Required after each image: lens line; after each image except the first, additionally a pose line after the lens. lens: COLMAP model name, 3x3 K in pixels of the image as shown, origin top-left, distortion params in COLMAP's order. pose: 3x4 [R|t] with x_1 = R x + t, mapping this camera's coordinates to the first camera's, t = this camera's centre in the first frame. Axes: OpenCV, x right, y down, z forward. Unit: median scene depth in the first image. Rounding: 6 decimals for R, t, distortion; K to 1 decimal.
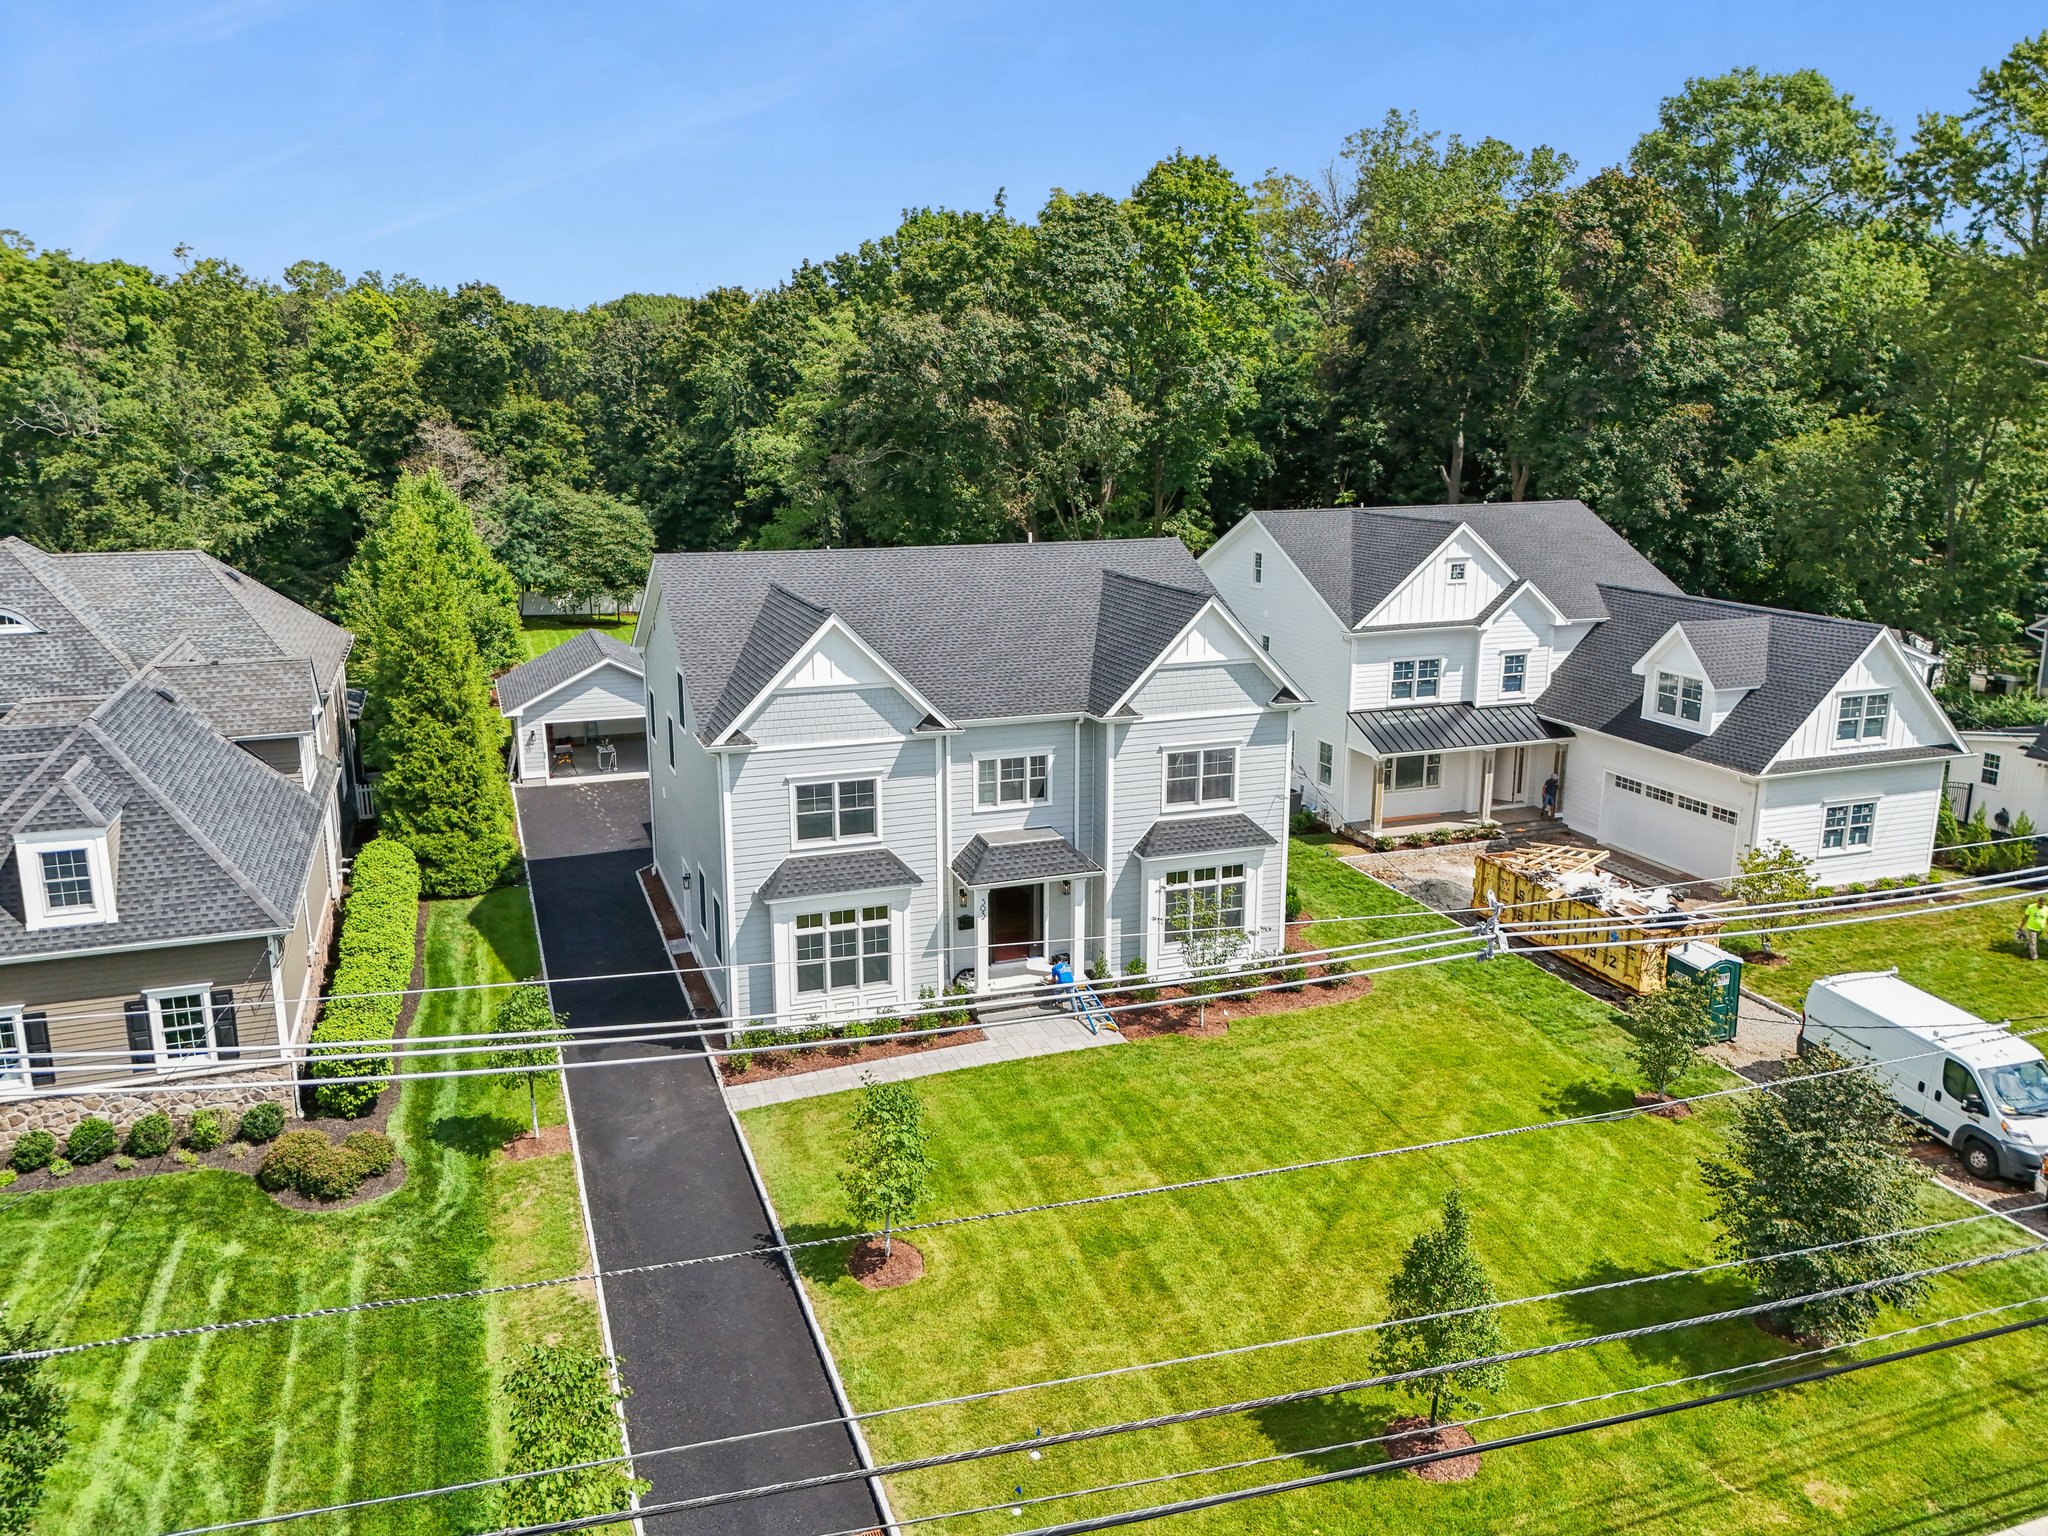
lens RADIAL K [[1525.5, 0, 1032.1], [0, 1525.5, 748.1], [0, 0, 1]] dist [0.058338, -0.055716]
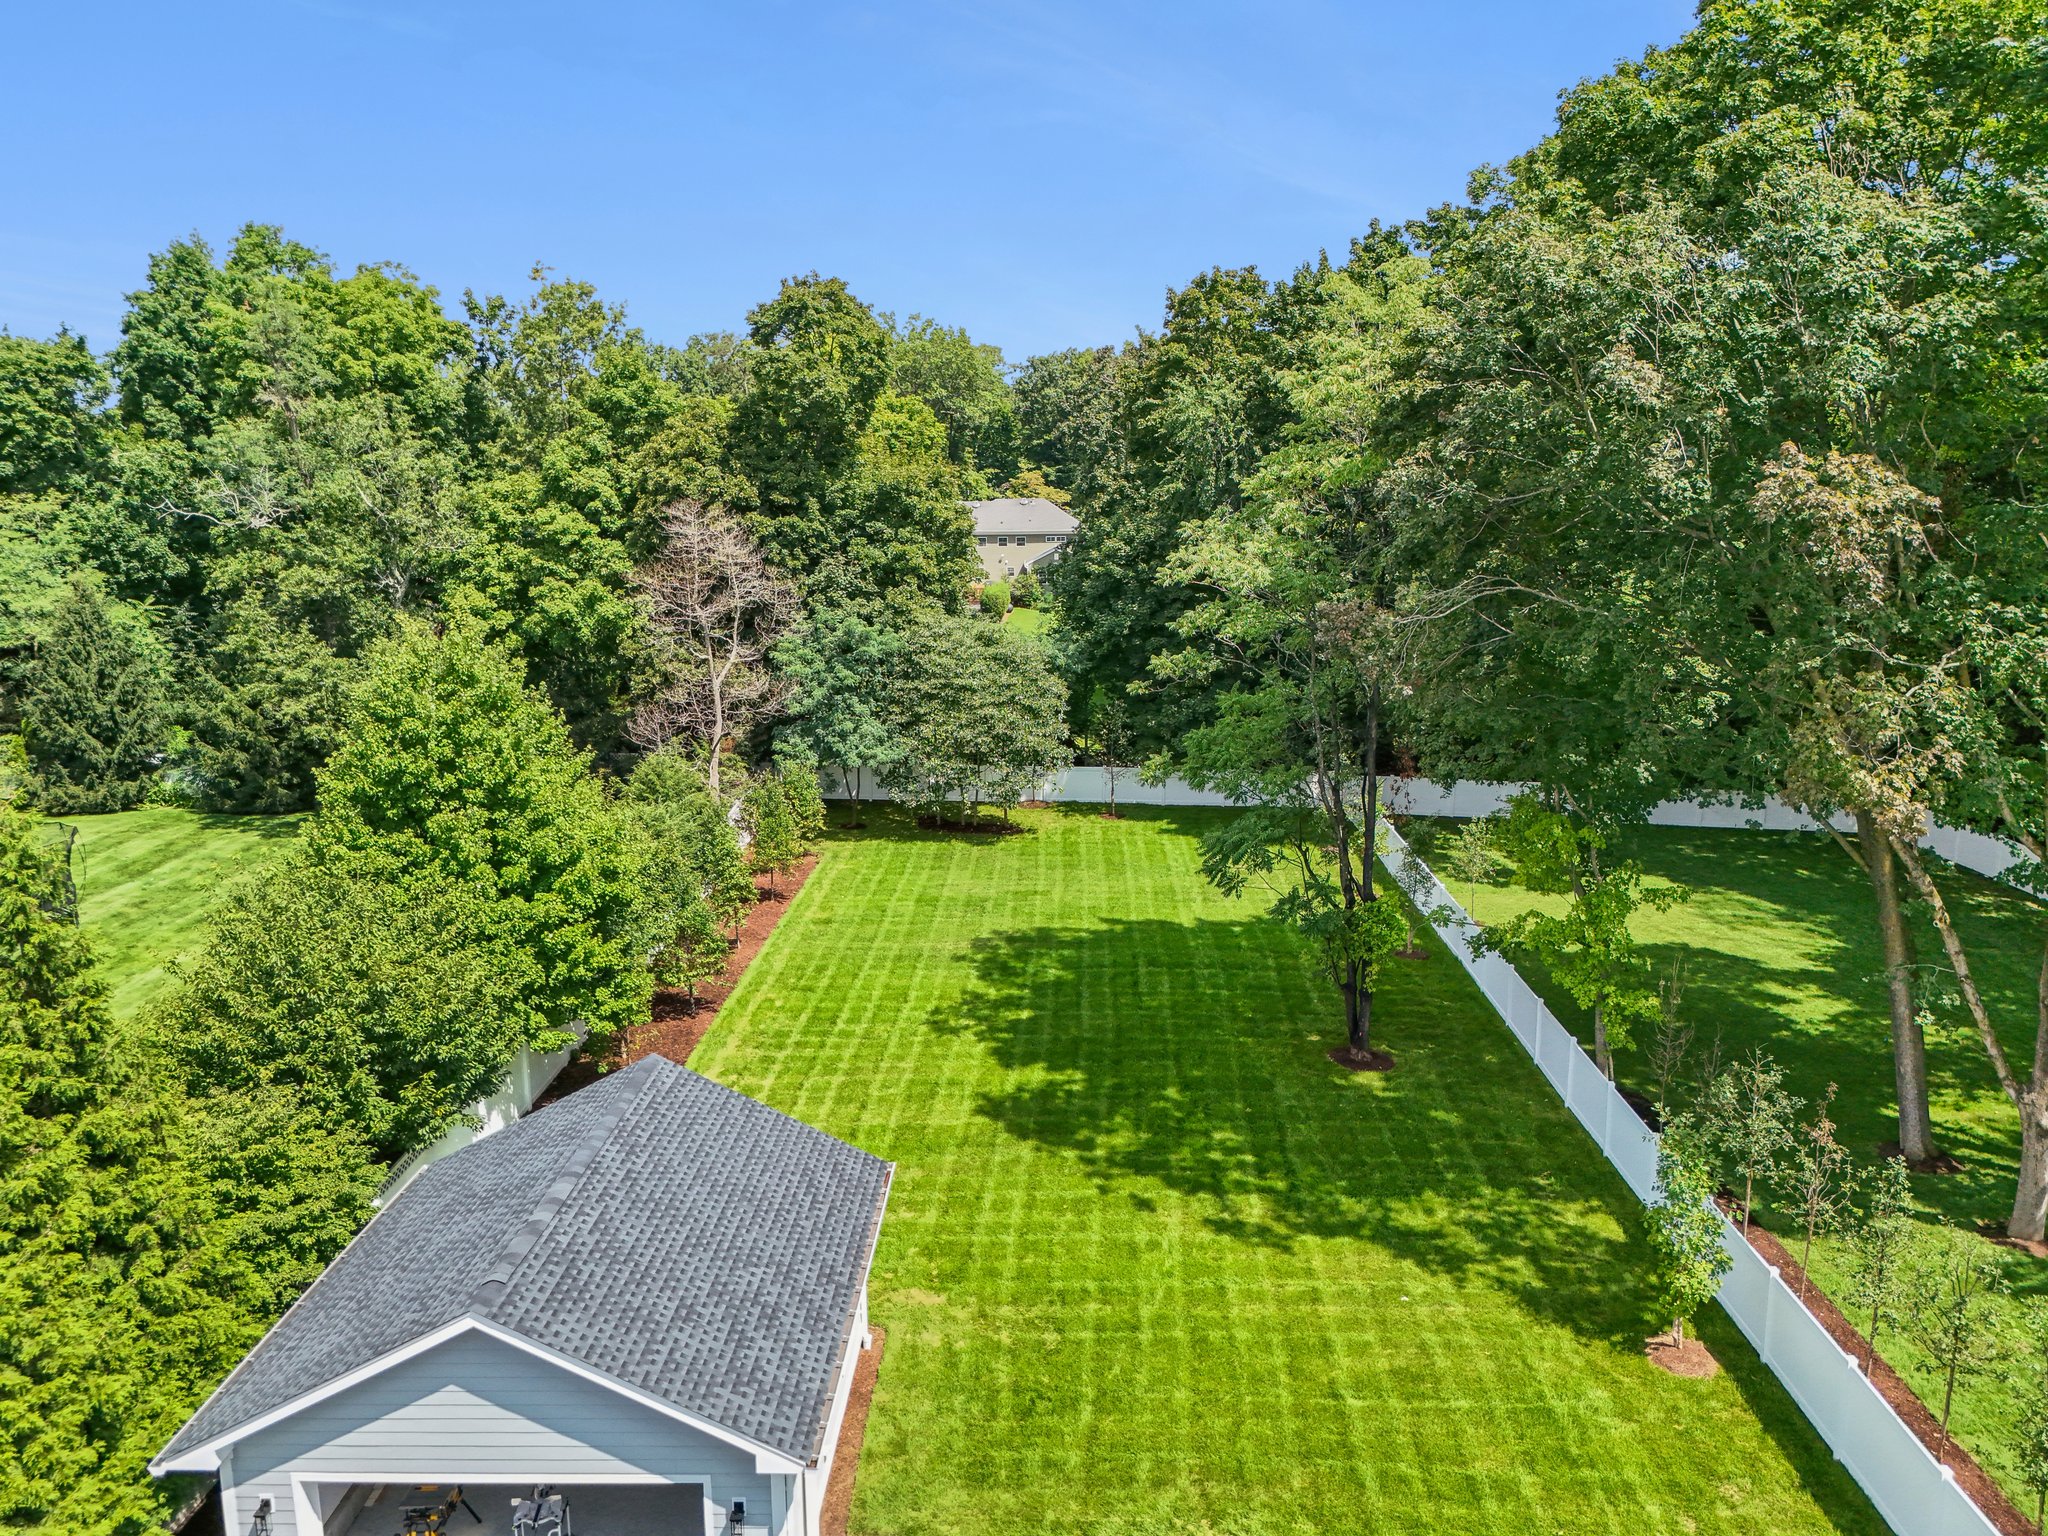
lens RADIAL K [[1525.5, 0, 1012.3], [0, 1525.5, 777.6], [0, 0, 1]] dist [0.058338, -0.055716]
pose [[0.922812, 0.067824, -0.379233, -0.058948], [-0.073544, 0.997292, -0.000599, -0.148982], [0.378165, 0.028443, 0.925301, 0.648224]]
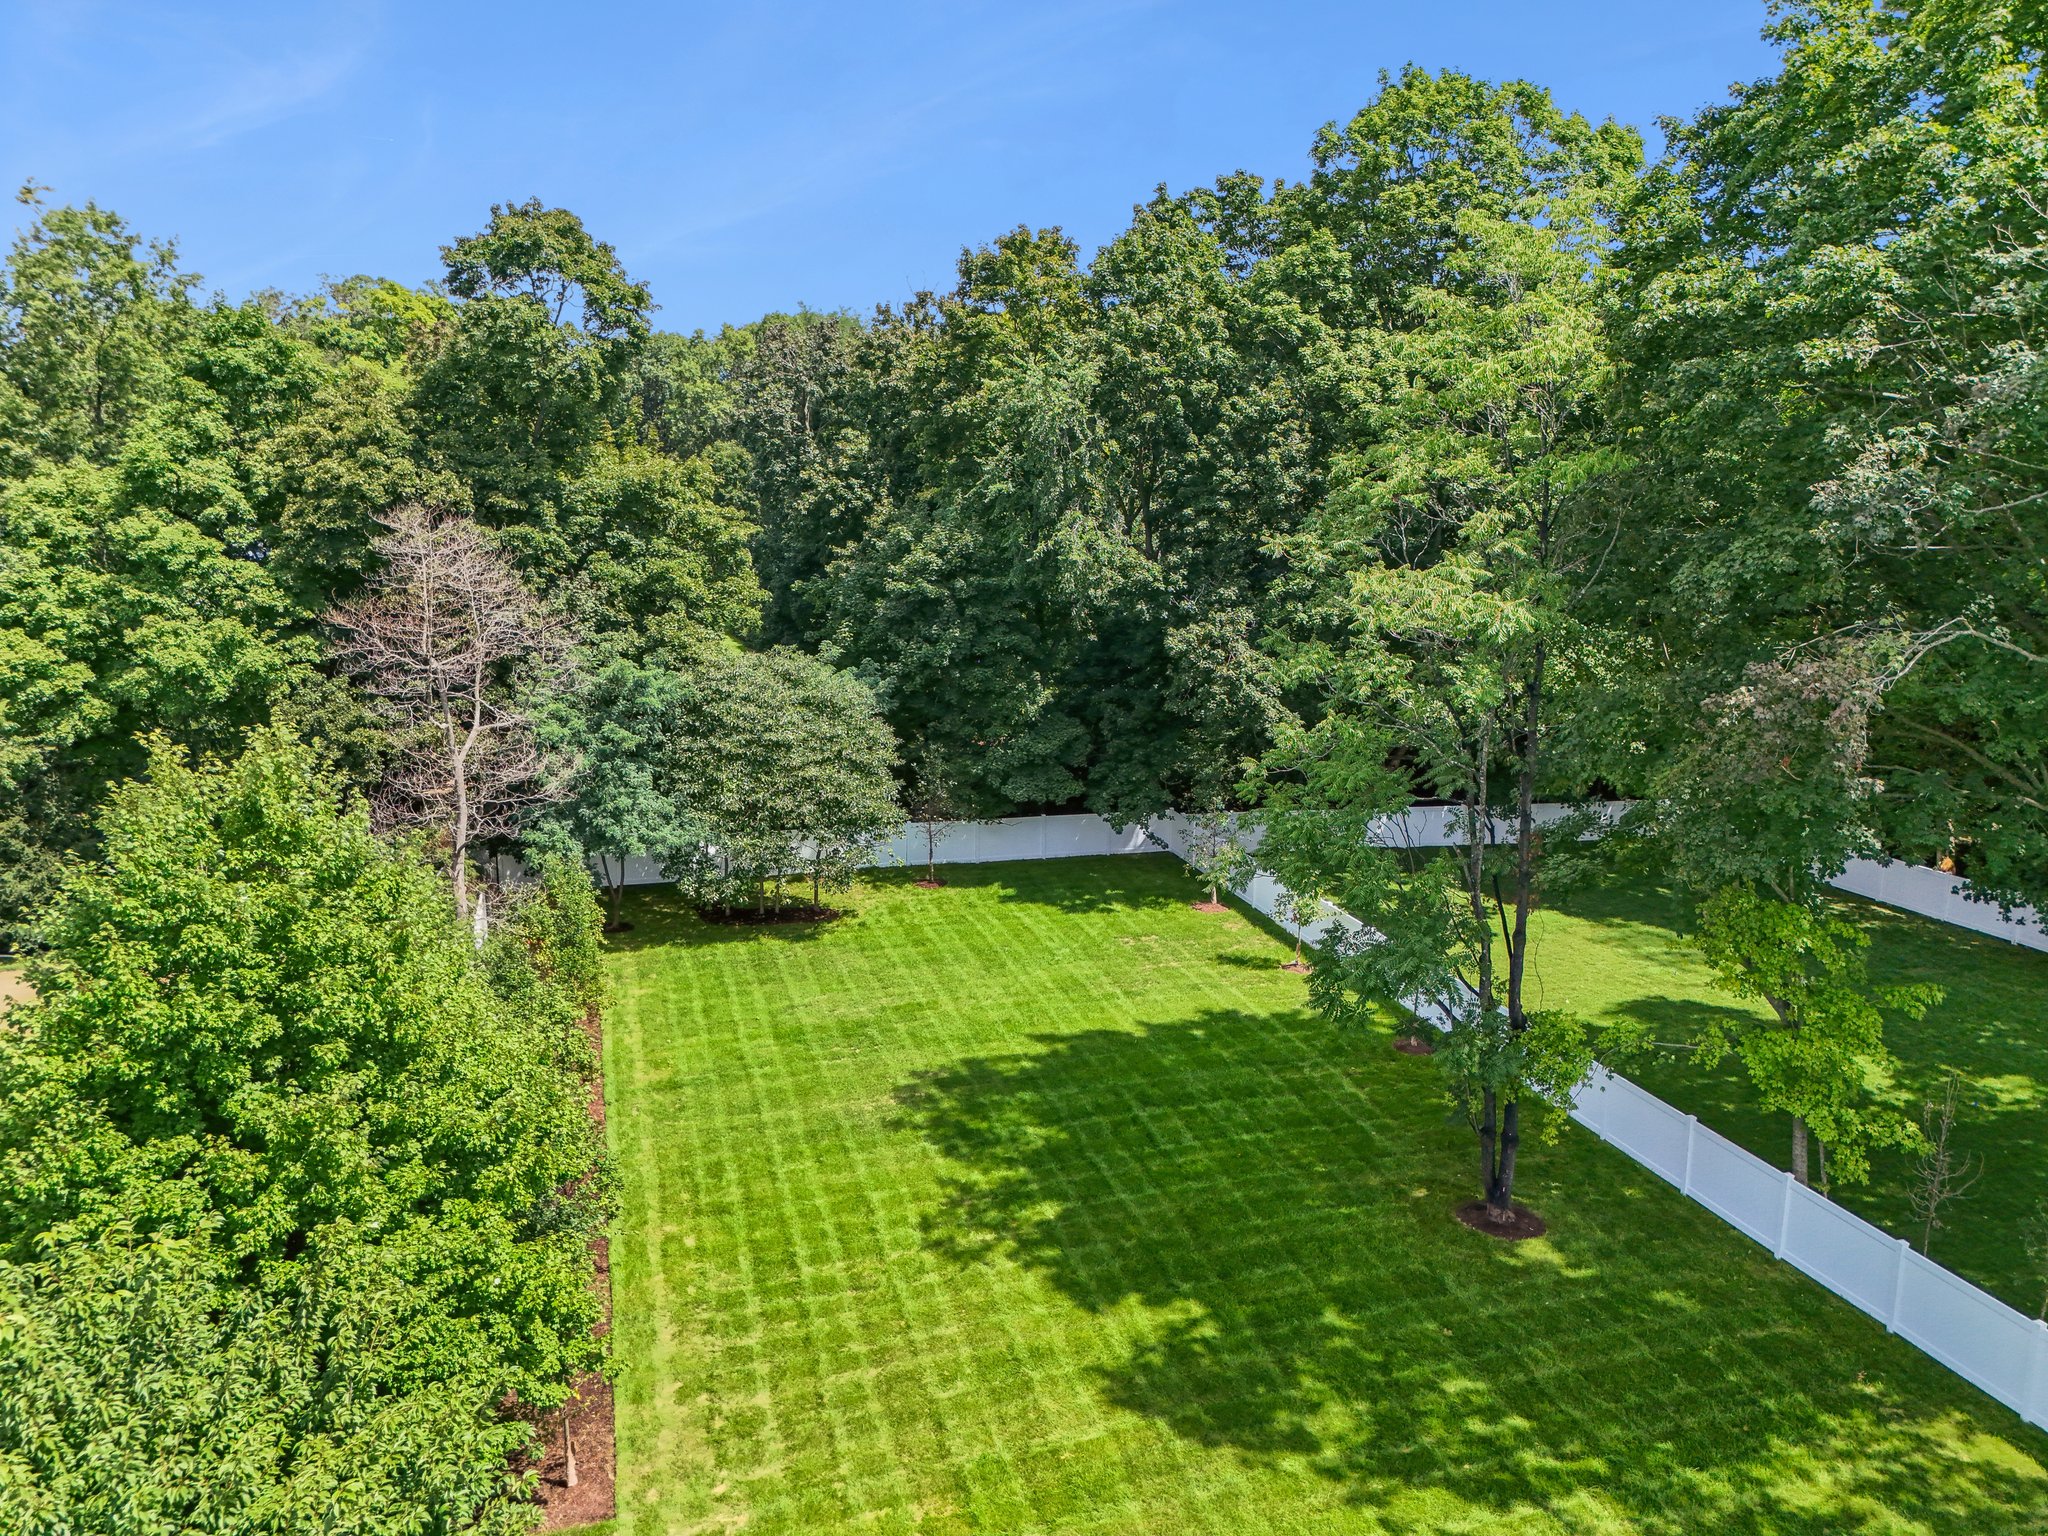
lens RADIAL K [[1525.5, 0, 1029.2], [0, 1525.5, 767.8], [0, 0, 1]] dist [0.058338, -0.055716]
pose [[0.997762, 0.008178, -0.066368, -0.249757], [-0.009305, 0.999818, -0.016682, -0.176076], [0.066220, 0.017263, 0.997656, 0.764185]]
